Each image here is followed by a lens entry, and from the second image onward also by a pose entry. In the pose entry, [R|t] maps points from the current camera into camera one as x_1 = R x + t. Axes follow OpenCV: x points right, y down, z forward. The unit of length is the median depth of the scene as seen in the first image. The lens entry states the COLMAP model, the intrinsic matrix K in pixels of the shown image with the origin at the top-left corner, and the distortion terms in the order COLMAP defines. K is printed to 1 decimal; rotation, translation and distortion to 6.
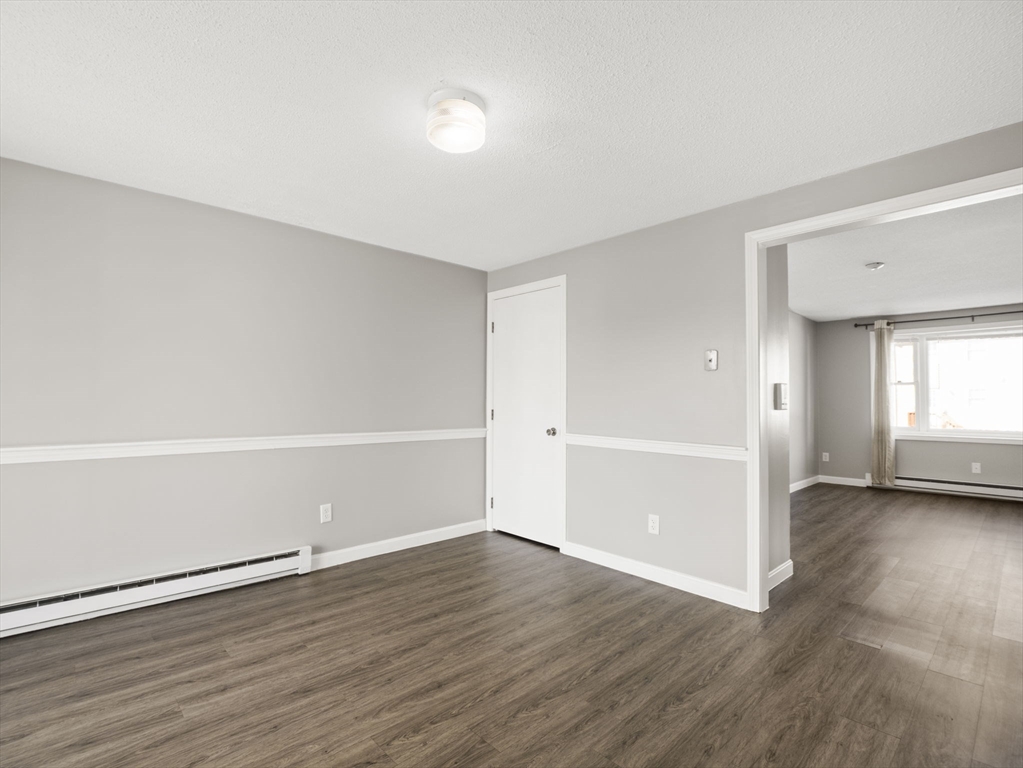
lens RADIAL K [[496.5, 0, 512.4], [0, 496.5, 386.4], [0, 0, 1]] dist [-0.011473, -0.000481]
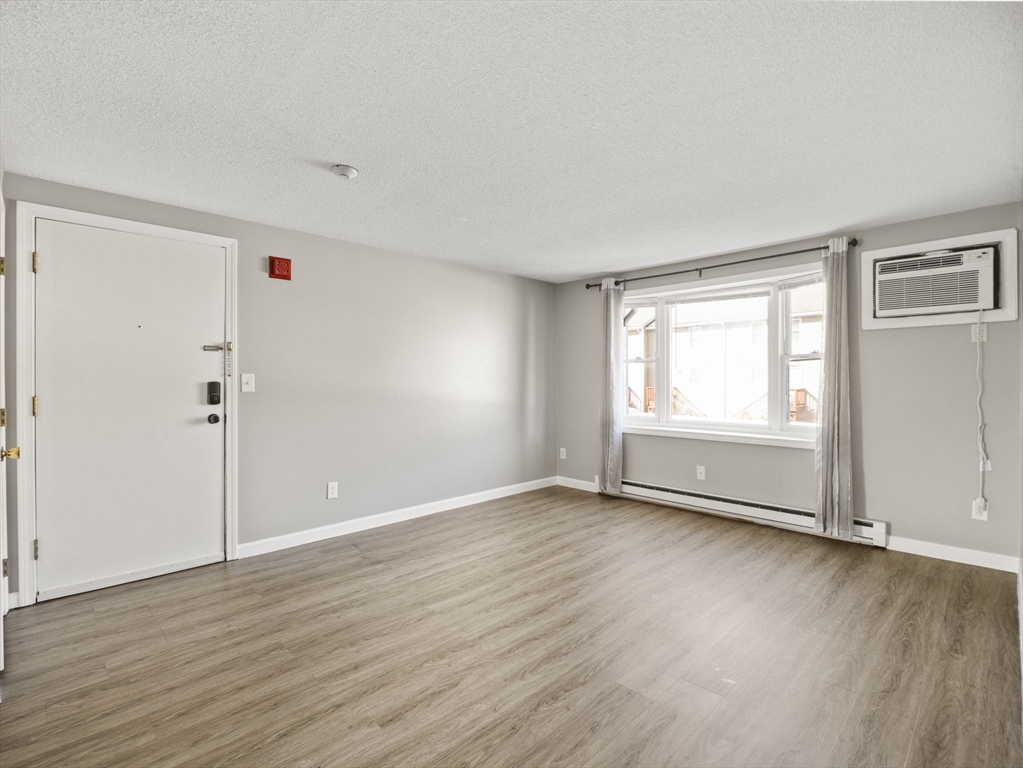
lens RADIAL K [[494.3, 0, 504.9], [0, 494.3, 382.1], [0, 0, 1]] dist [-0.004133, -0.001037]
pose [[0.999985, -0.005375, -0.000850, 1.157657], [0.005402, 0.999358, 0.035405, -0.001928], [0.000659, -0.035409, 0.999373, 0.445200]]
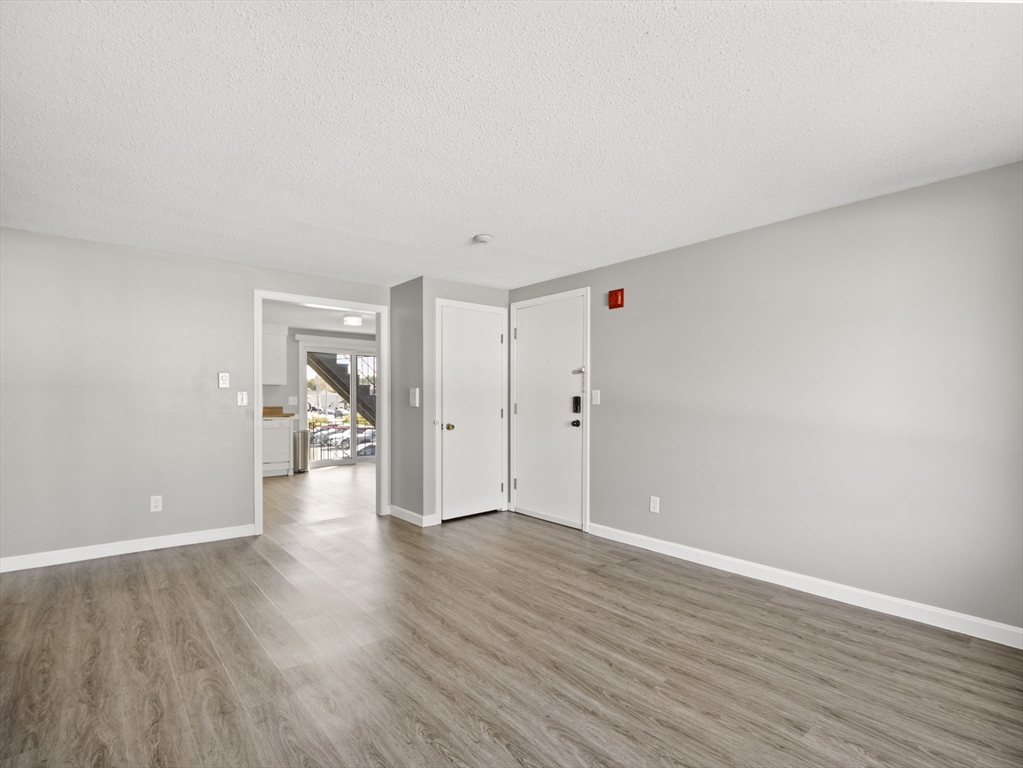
lens RADIAL K [[496.5, 0, 512.4], [0, 496.5, 386.4], [0, 0, 1]] dist [-0.011473, -0.000481]
pose [[-0.068382, -0.027883, -0.997270, 1.962138], [0.024639, 0.999257, -0.029628, 0.038533], [0.997355, -0.026598, -0.067644, 1.356393]]
